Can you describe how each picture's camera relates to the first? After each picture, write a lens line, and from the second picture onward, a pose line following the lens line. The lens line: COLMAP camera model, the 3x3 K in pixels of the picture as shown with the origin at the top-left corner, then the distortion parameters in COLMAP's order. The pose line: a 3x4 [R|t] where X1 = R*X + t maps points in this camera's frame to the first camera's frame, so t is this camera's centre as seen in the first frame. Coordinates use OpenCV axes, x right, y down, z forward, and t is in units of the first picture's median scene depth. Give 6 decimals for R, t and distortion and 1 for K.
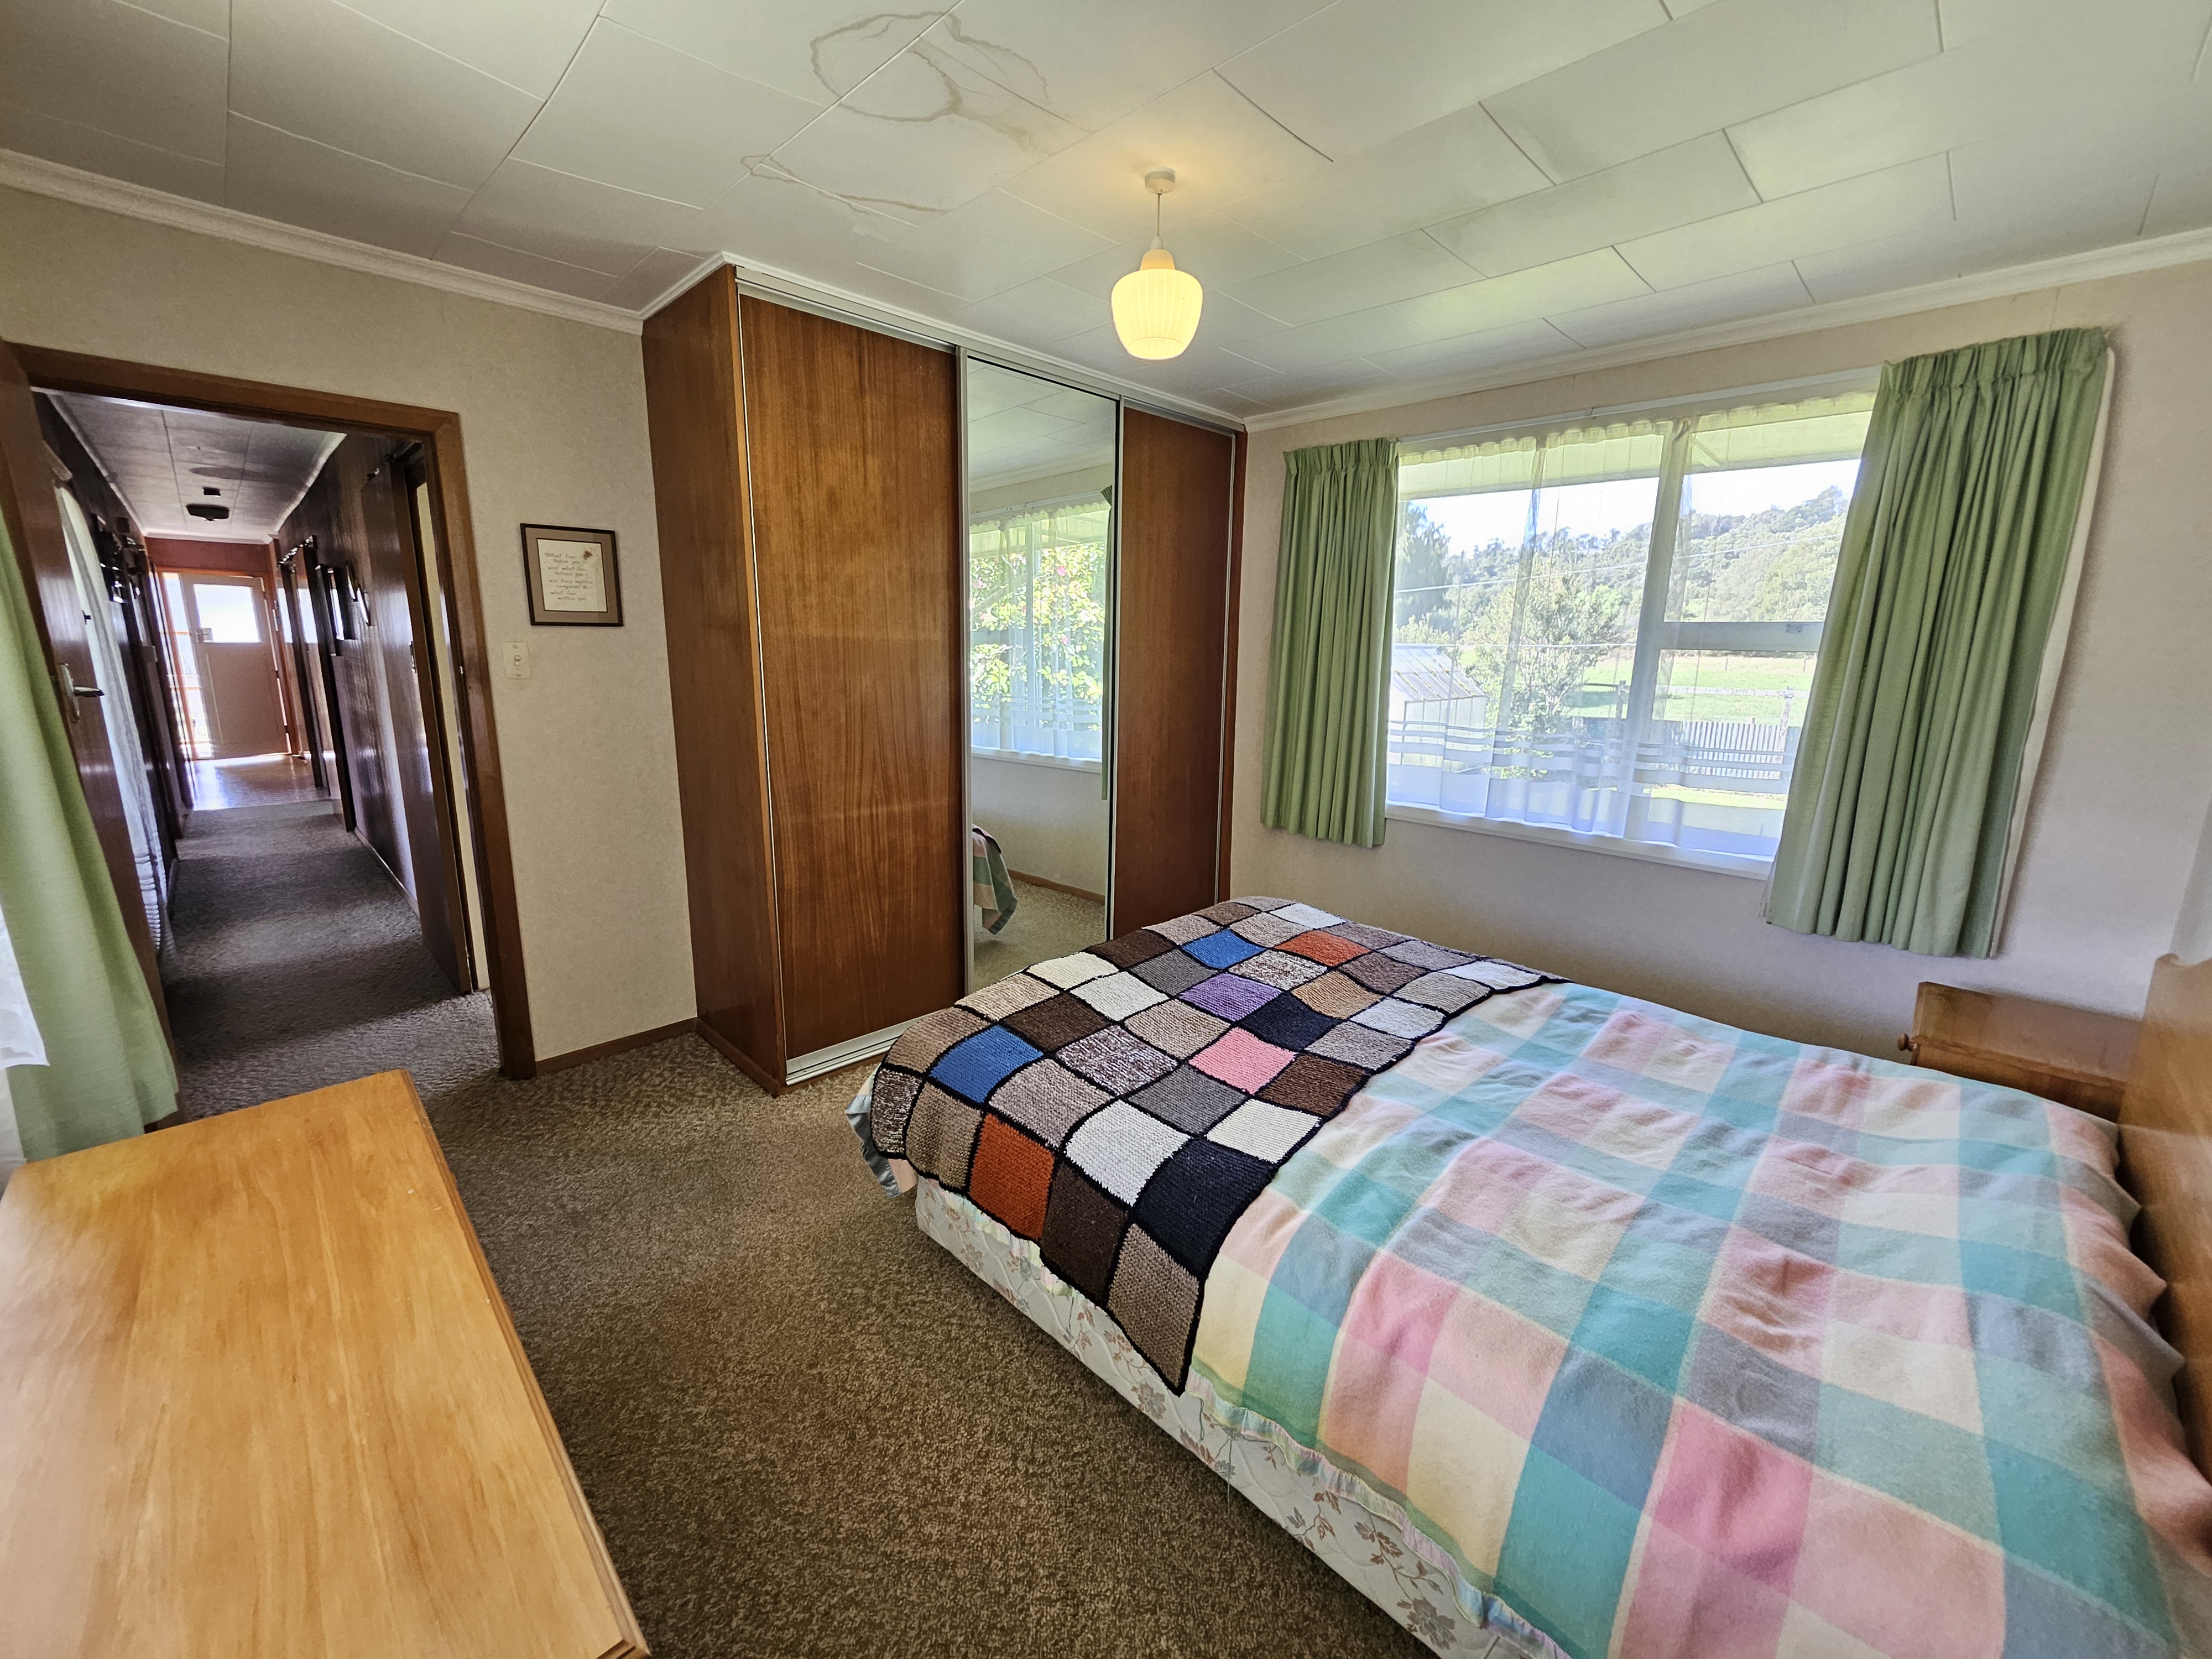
lens RADIAL K [[884.8, 0, 1093.0], [0, 884.8, 821.8], [0, 0, 1]] dist [-0.001665, -0.000179]
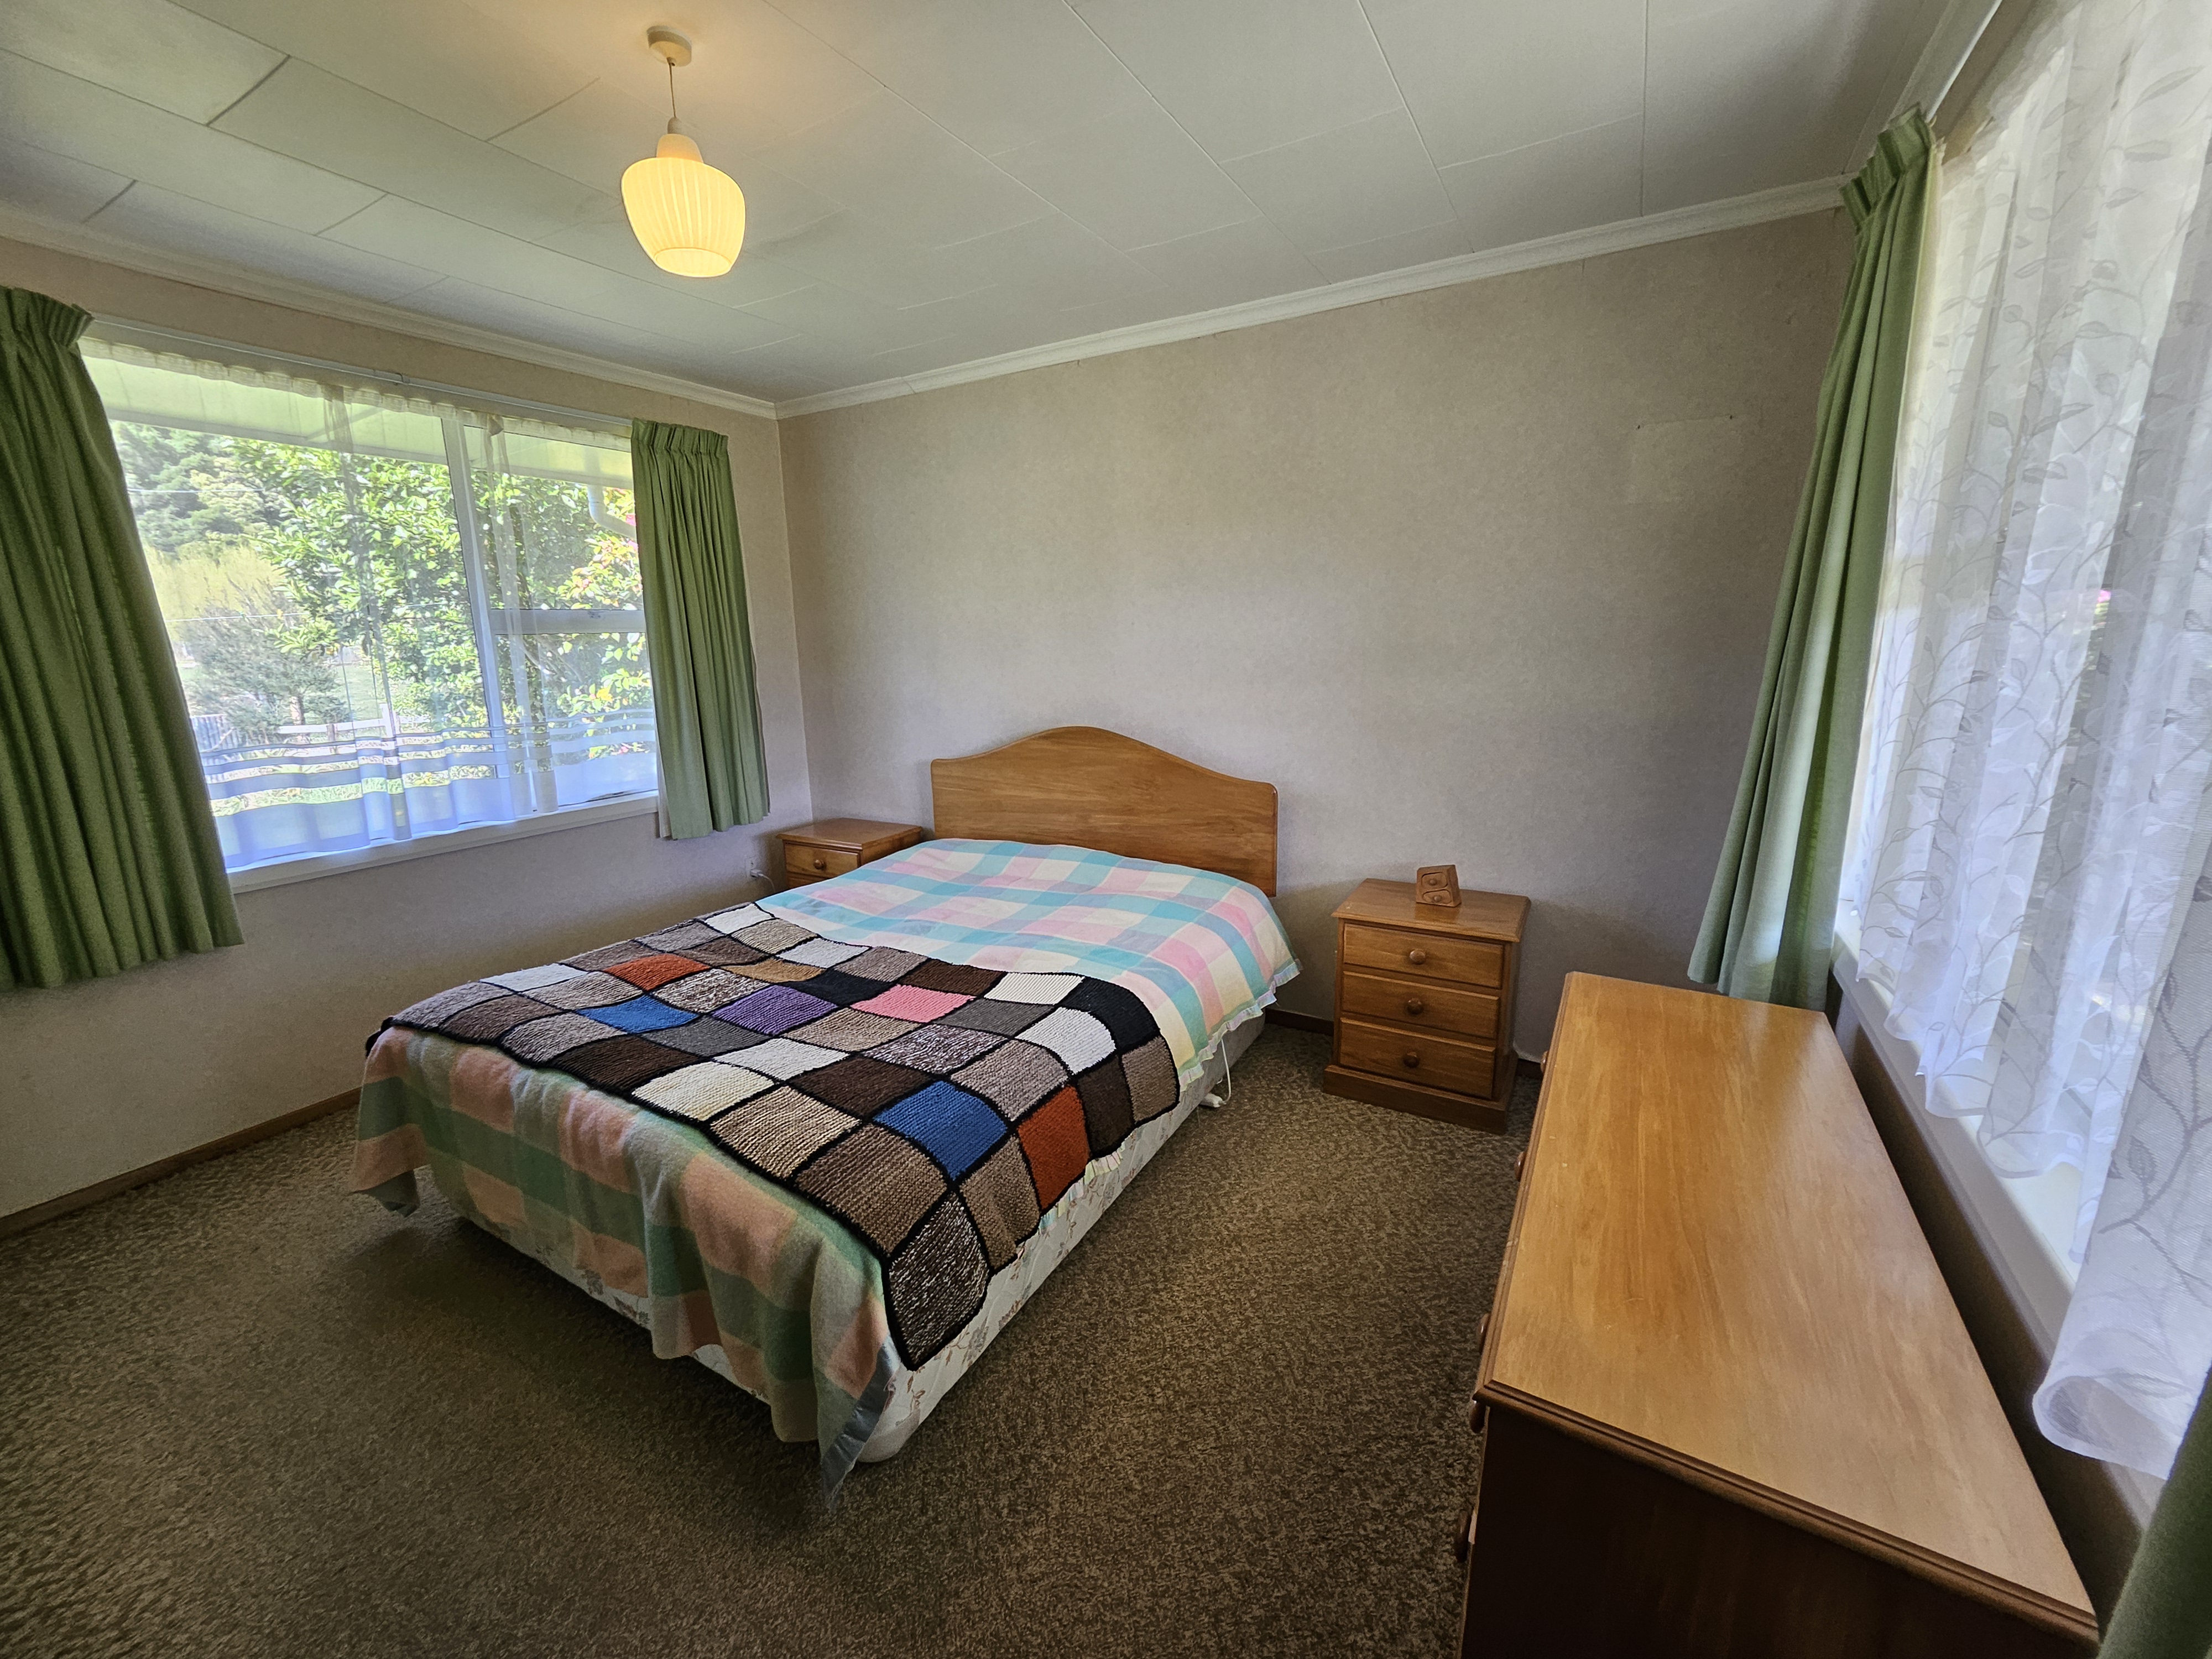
lens RADIAL K [[884.8, 0, 1093.0], [0, 884.8, 821.8], [0, 0, 1]] dist [-0.001665, -0.000179]
pose [[-0.254789, -0.221431, 0.941303, -0.727825], [0.206839, 0.938420, 0.276740, -0.170258], [-0.944616, 0.265208, -0.193299, 0.774046]]
